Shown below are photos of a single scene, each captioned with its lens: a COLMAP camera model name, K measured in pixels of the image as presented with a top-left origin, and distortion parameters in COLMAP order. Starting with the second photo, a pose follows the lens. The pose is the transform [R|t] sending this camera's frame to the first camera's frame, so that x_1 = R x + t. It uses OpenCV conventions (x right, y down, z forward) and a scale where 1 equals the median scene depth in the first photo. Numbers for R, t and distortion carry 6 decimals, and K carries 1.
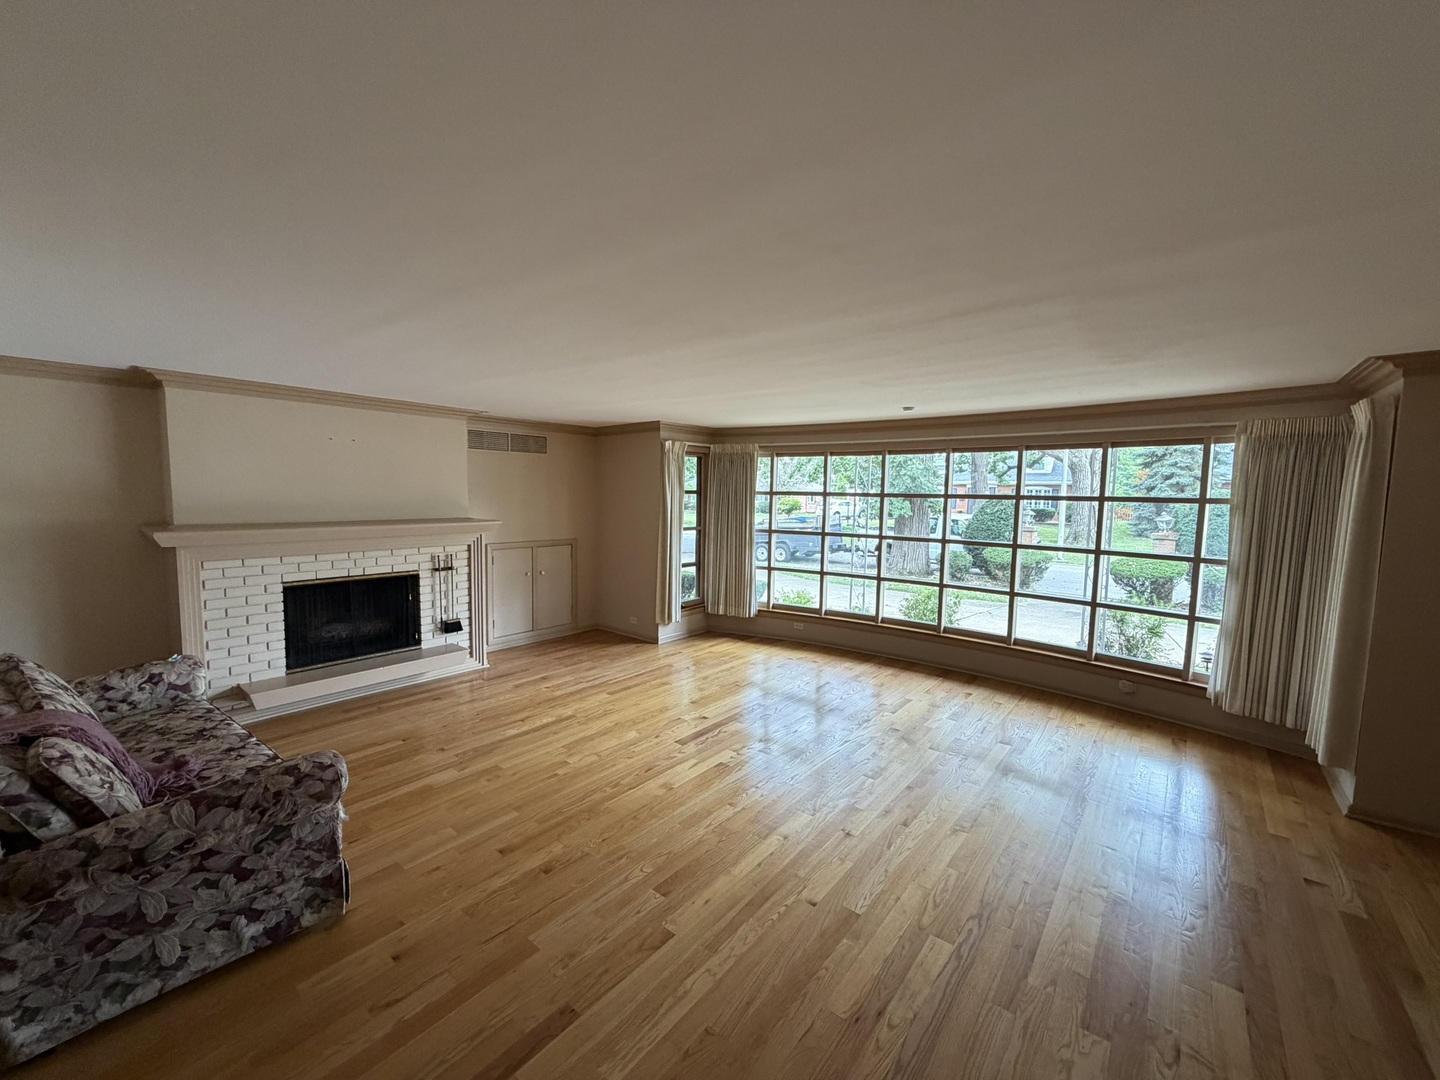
lens RADIAL K [[575.8, 0, 727.6], [0, 575.8, 540.5], [0, 0, 1]] dist [0.003114, 0.000300]
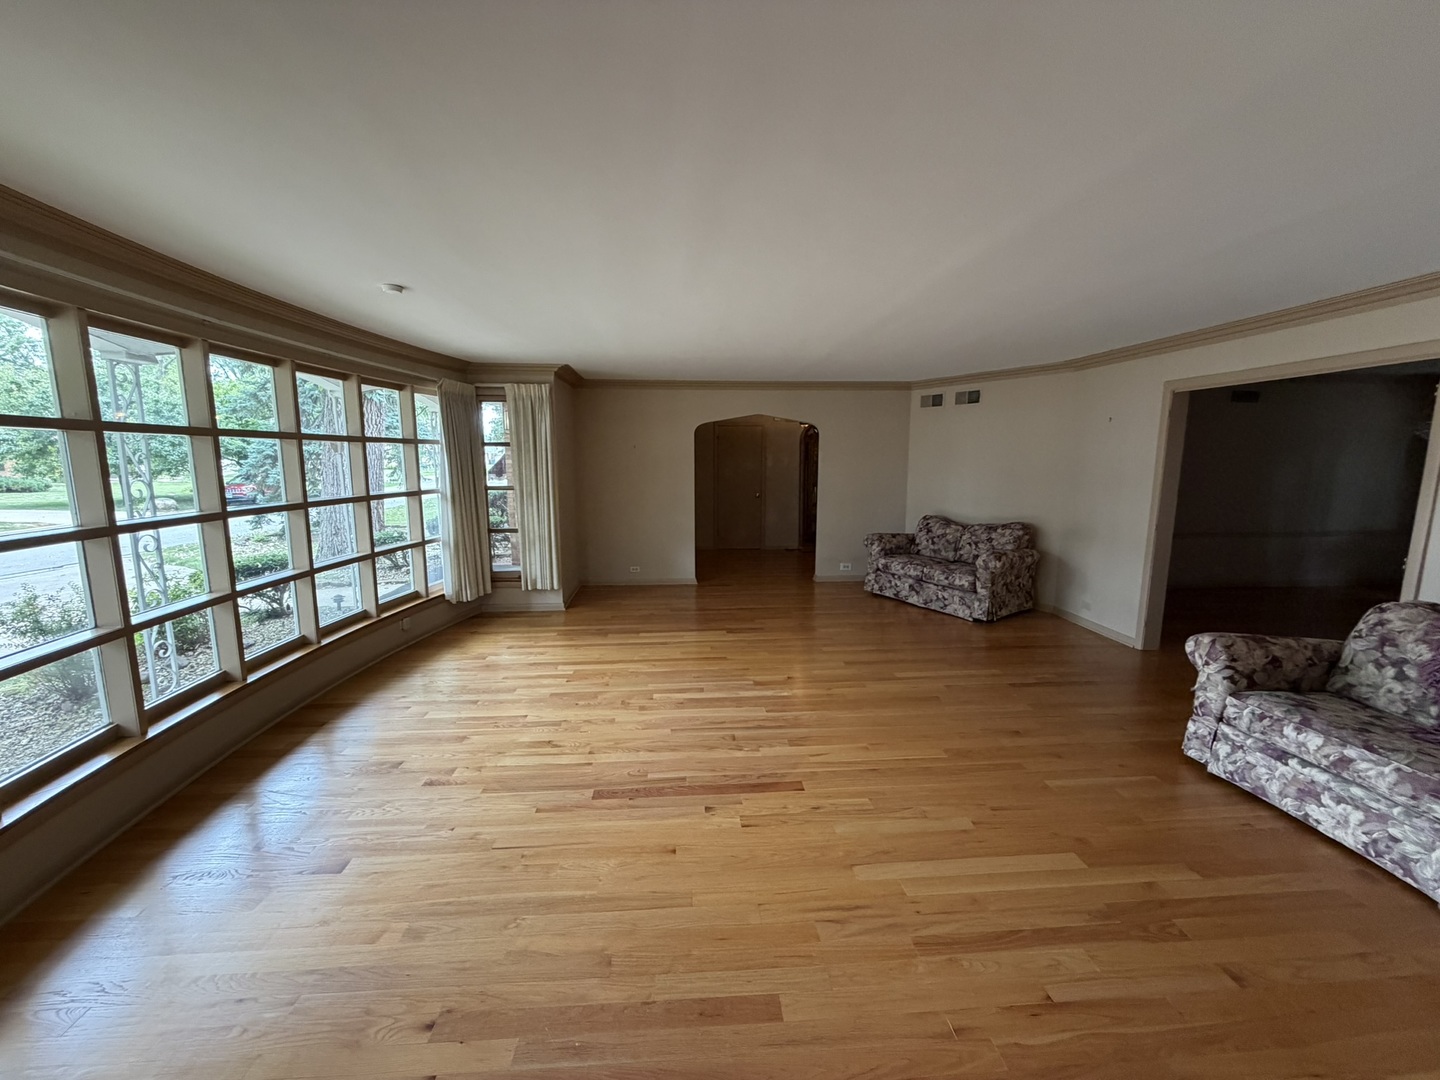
lens RADIAL K [[575.8, 0, 726.9], [0, 575.8, 544.0], [0, 0, 1]] dist [0.003114, 0.000300]
pose [[-0.685361, -0.120855, 0.718104, -0.467575], [0.058064, 0.973923, 0.219325, -0.089062], [-0.725884, 0.192013, -0.660472, 1.408686]]
